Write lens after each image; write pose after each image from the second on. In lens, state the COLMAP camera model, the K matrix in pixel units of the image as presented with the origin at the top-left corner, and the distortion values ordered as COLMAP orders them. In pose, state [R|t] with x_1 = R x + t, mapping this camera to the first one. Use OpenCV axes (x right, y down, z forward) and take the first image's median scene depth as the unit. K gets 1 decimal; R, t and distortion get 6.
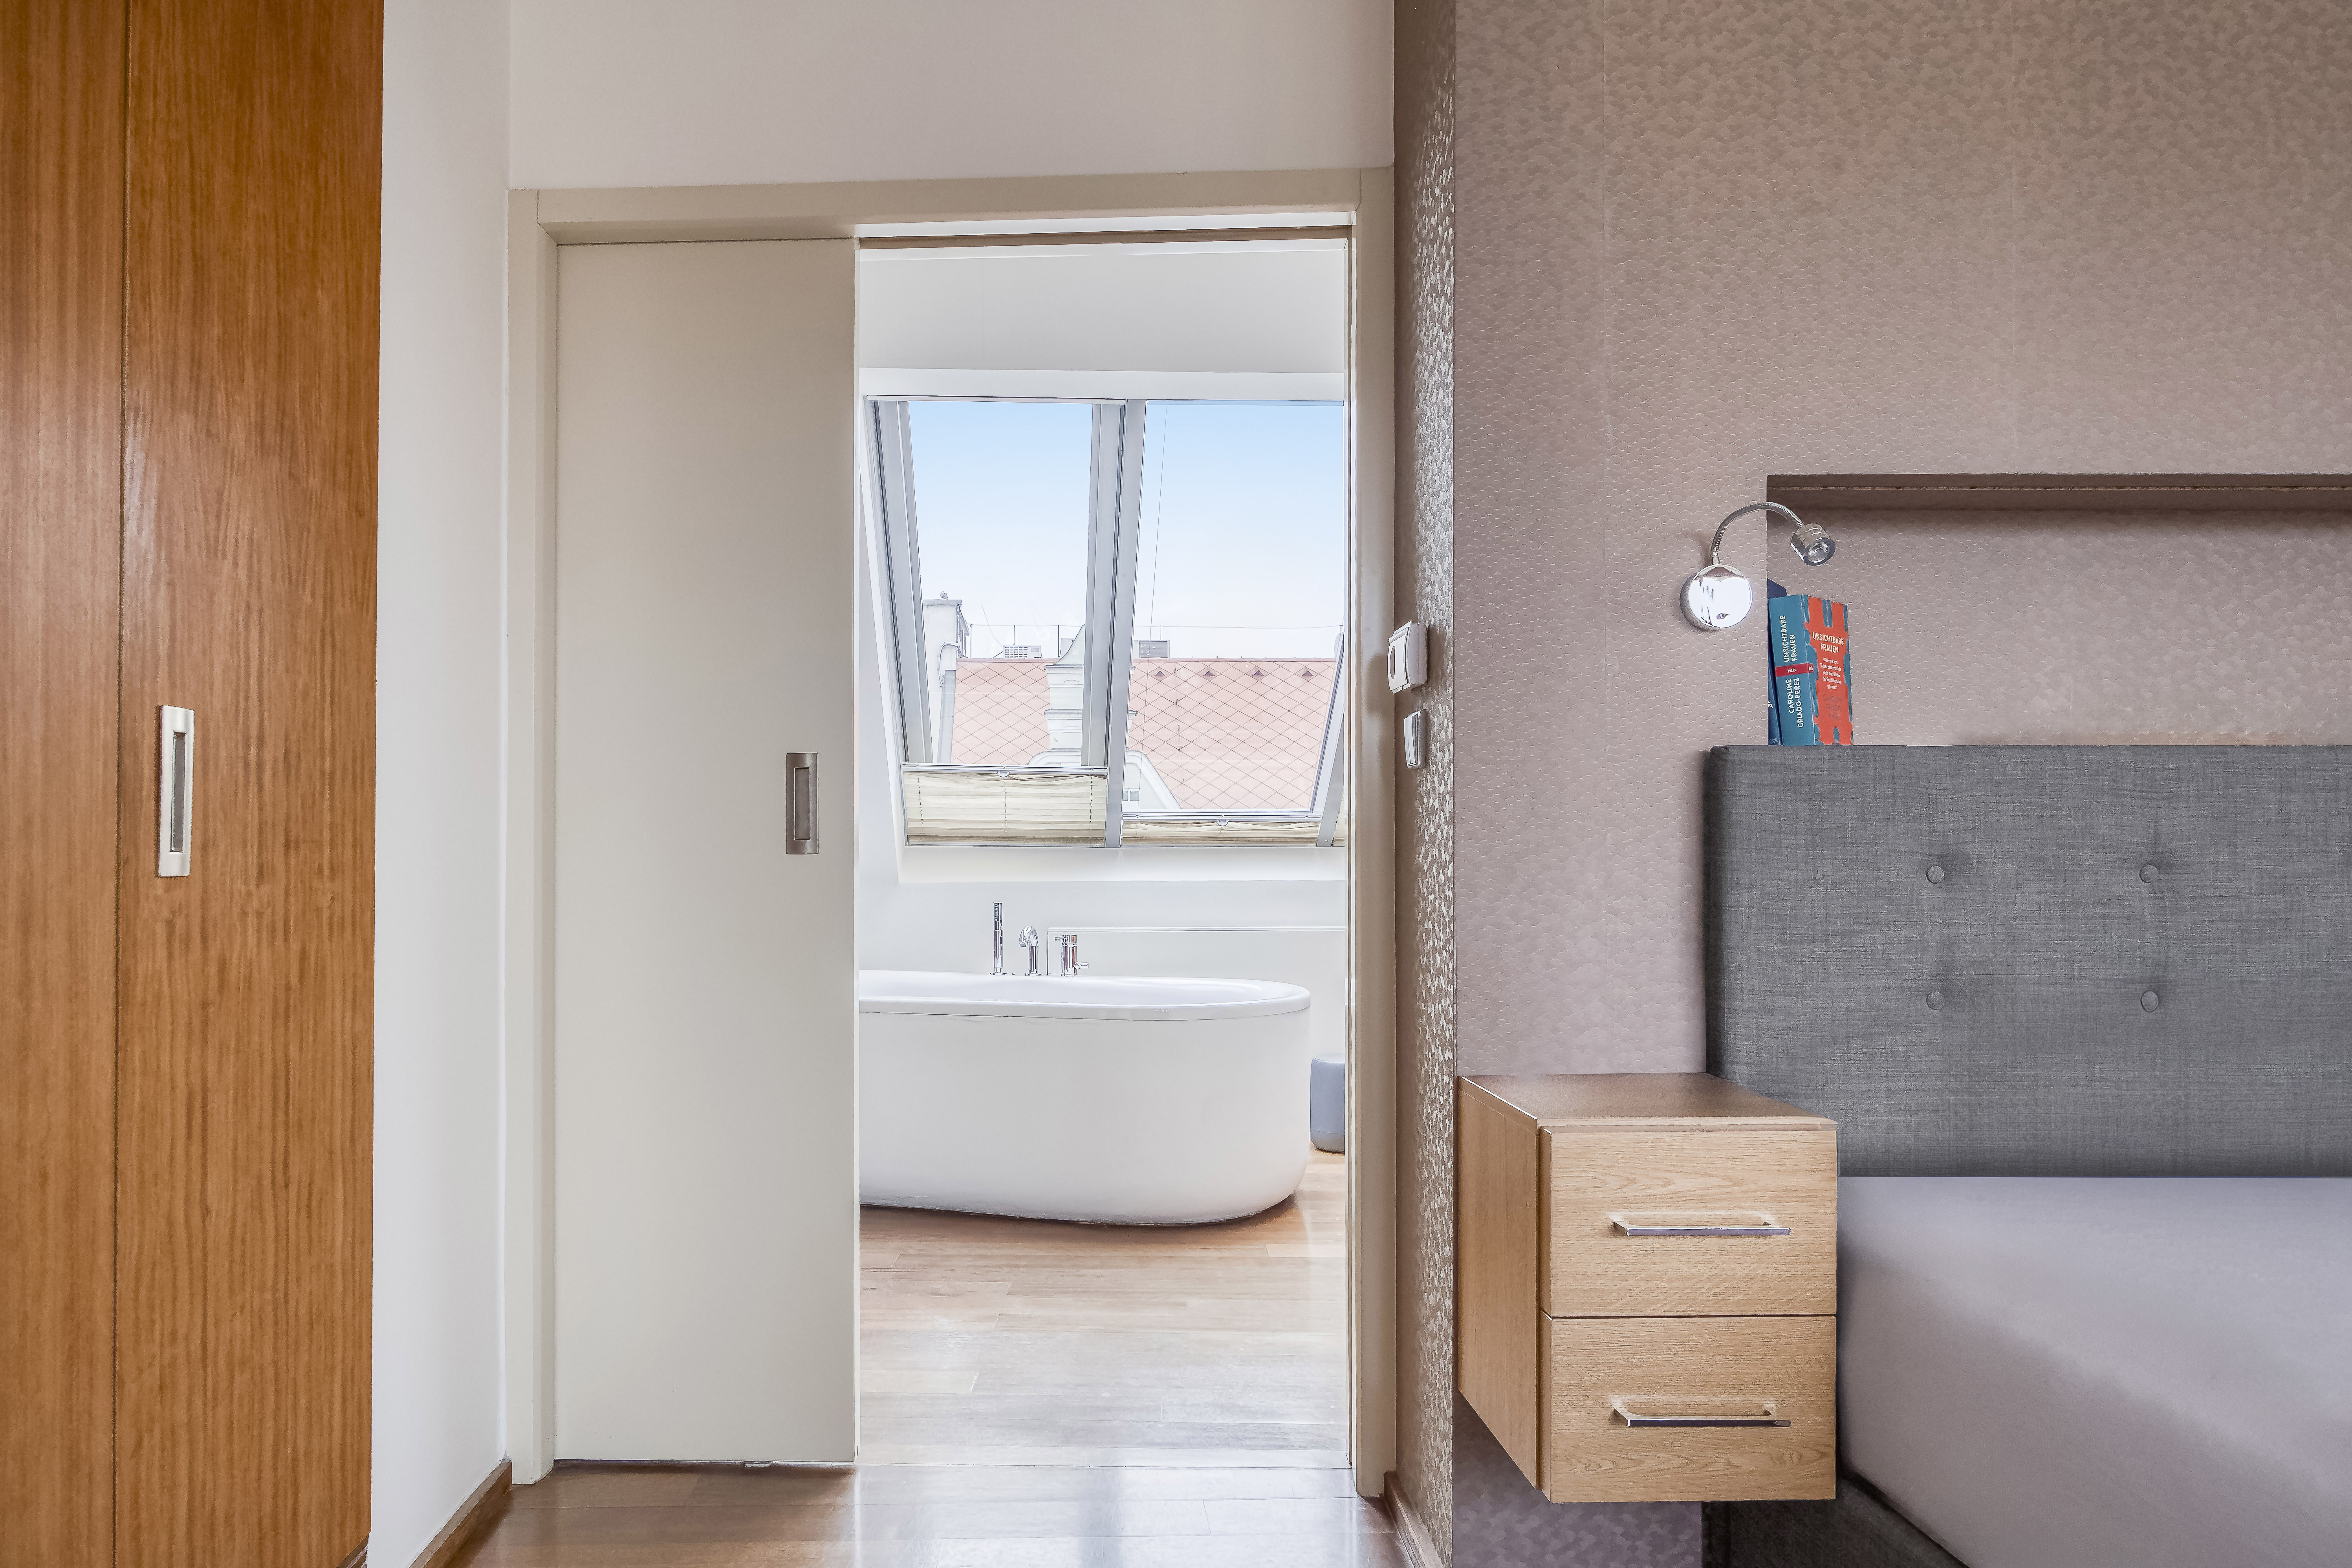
lens RADIAL K [[1574.1, 0, 1176.6], [0, 1574.1, 825.1], [0, 0, 1]] dist [0.001282, 0.000547]
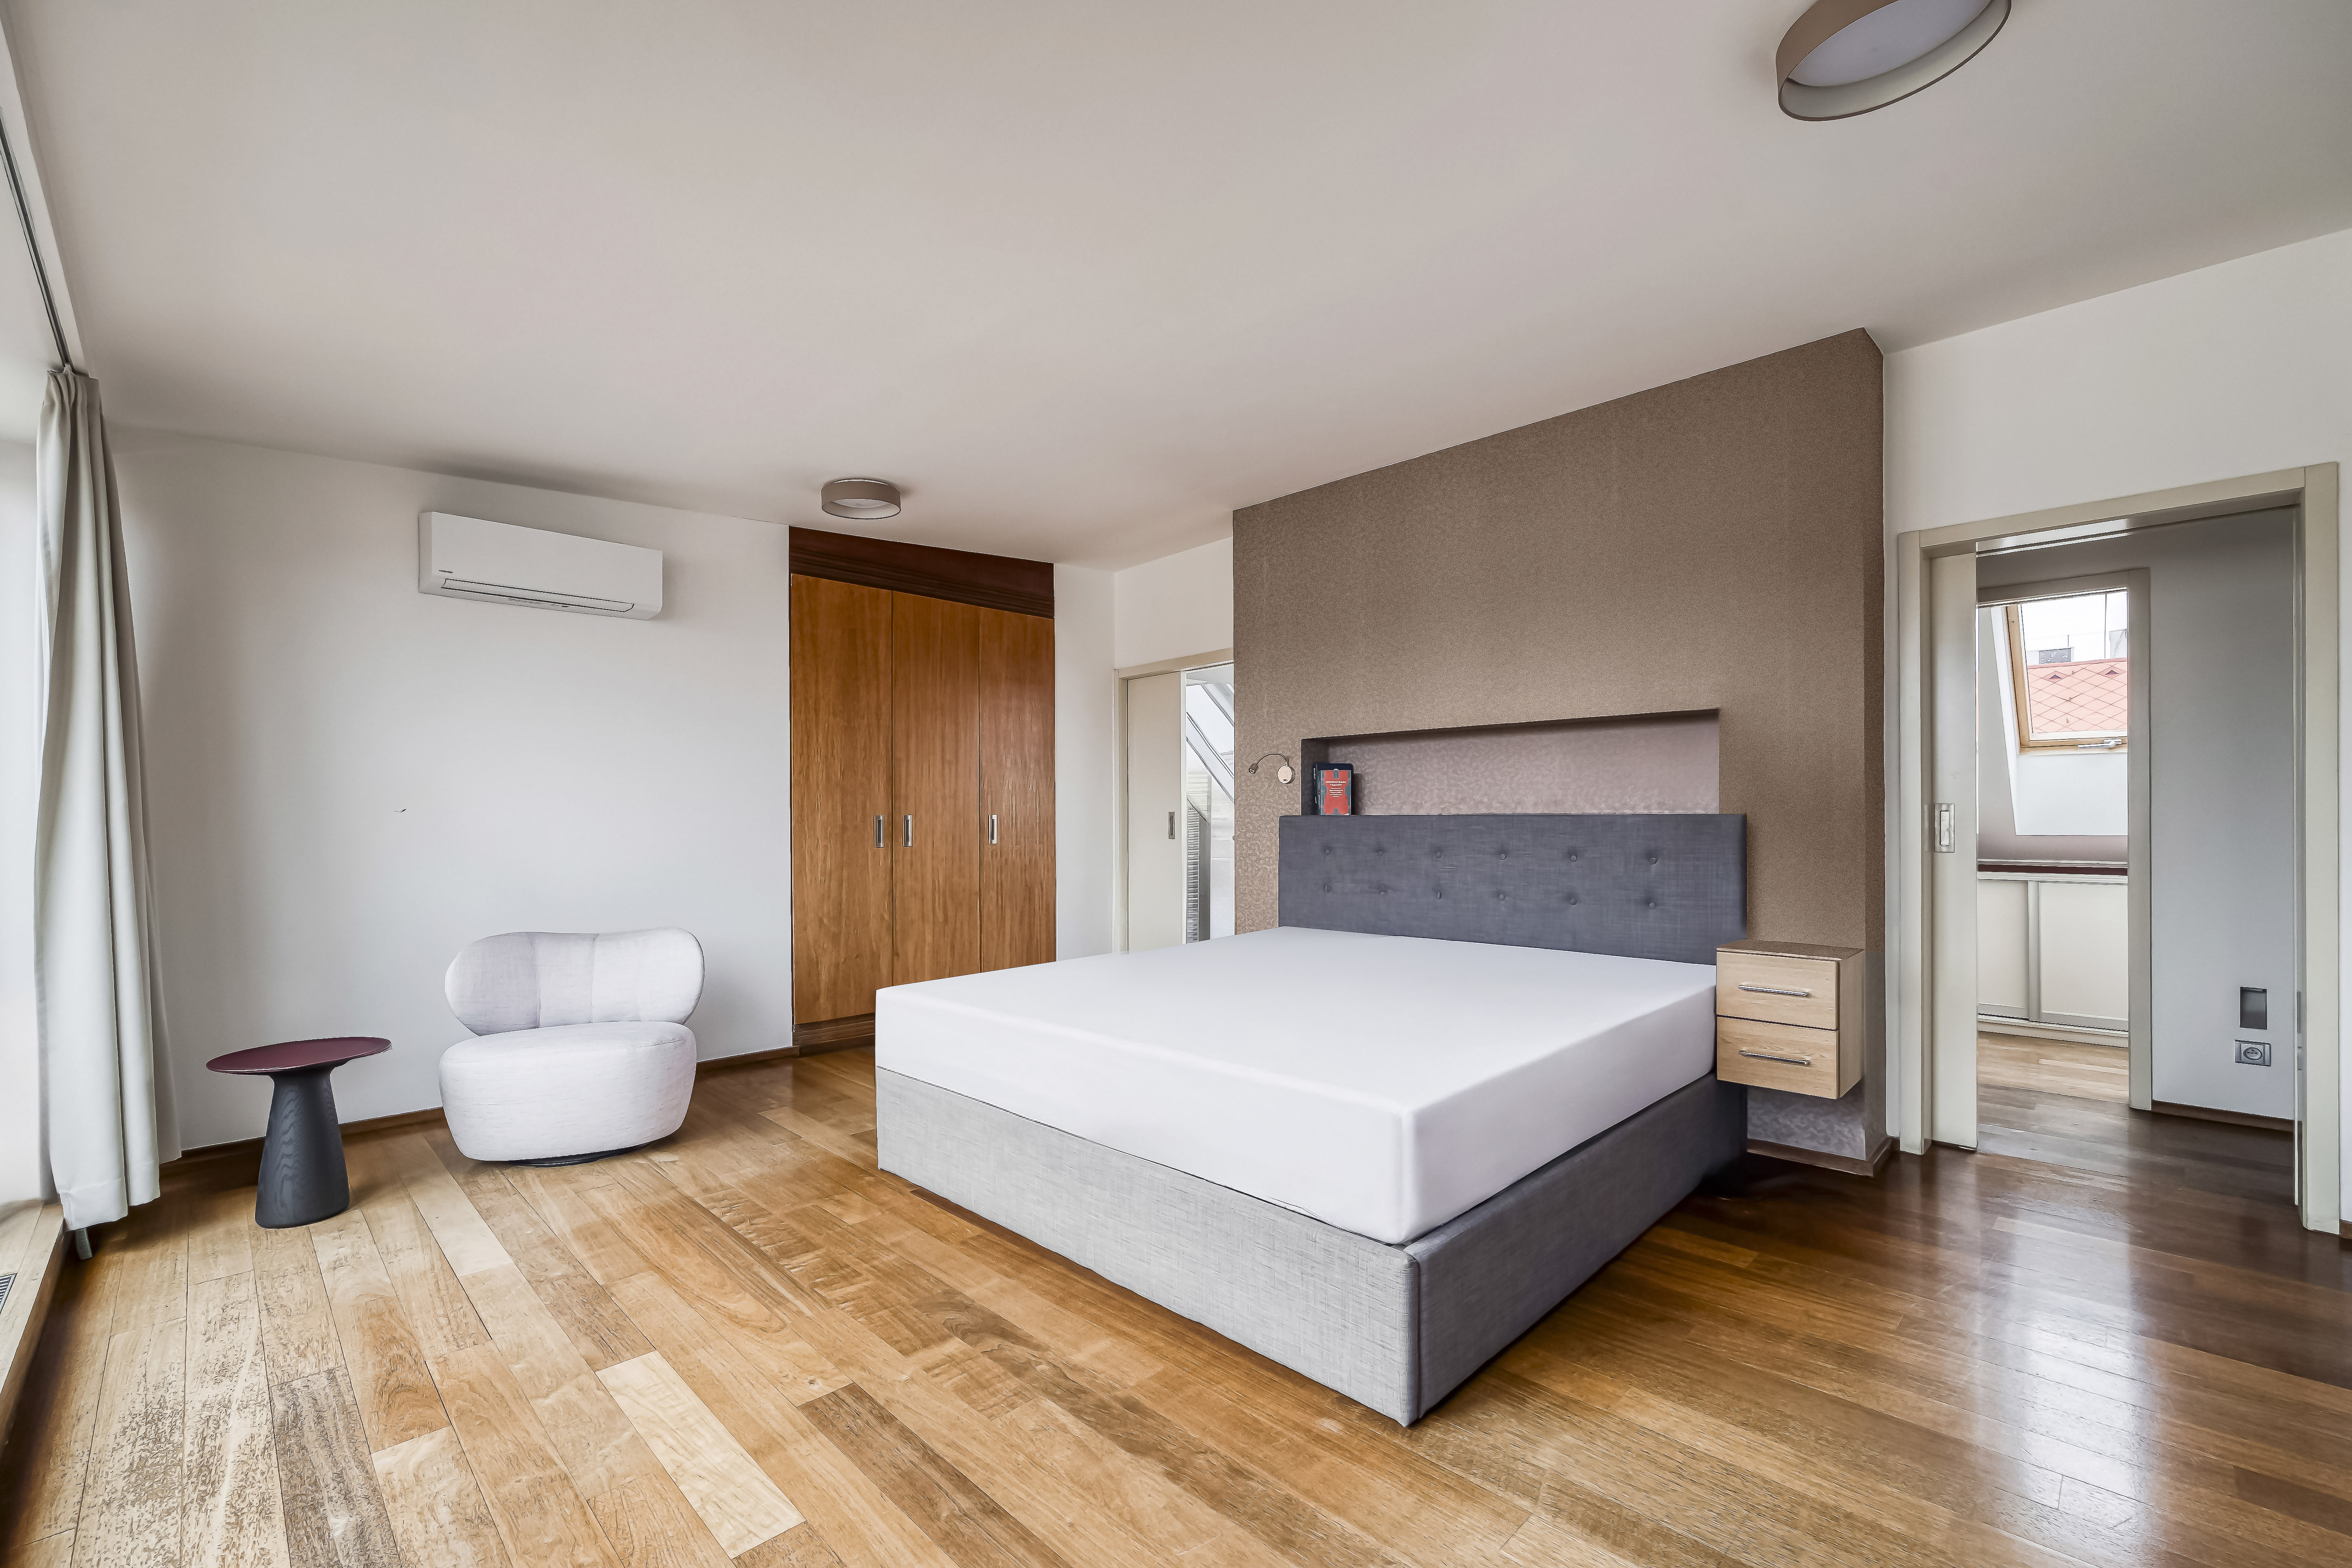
lens RADIAL K [[999.8, 0, 1169.7], [0, 999.8, 811.8], [0, 0, 1]] dist [-0.011625, 0.001466]
pose [[0.681124, -0.004754, -0.732152, 2.242997], [0.012508, 0.999909, 0.005145, -0.087086], [0.732061, -0.012662, 0.681121, -0.922562]]
